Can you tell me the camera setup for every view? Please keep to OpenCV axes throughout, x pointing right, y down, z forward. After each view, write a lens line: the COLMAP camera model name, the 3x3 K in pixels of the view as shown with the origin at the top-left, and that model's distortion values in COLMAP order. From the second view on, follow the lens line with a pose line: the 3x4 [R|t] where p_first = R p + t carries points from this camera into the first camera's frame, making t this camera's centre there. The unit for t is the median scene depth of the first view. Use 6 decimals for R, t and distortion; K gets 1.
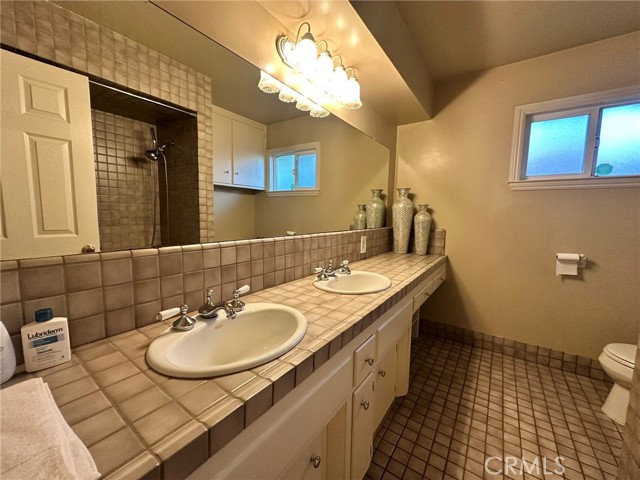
lens RADIAL K [[255.0, 0, 319.6], [0, 255.0, 240.2], [0, 0, 1]] dist [-0.002652, 0.000863]
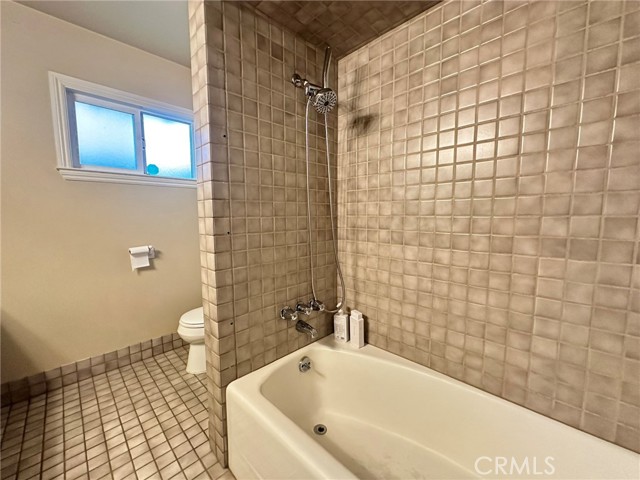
lens RADIAL K [[255.0, 0, 319.2], [0, 255.0, 238.2], [0, 0, 1]] dist [-0.002652, 0.000863]
pose [[0.157586, -0.110059, 0.981353, 0.079204], [0.110992, 0.989447, 0.093143, 0.002253], [-0.981248, 0.094244, 0.168139, 0.101805]]
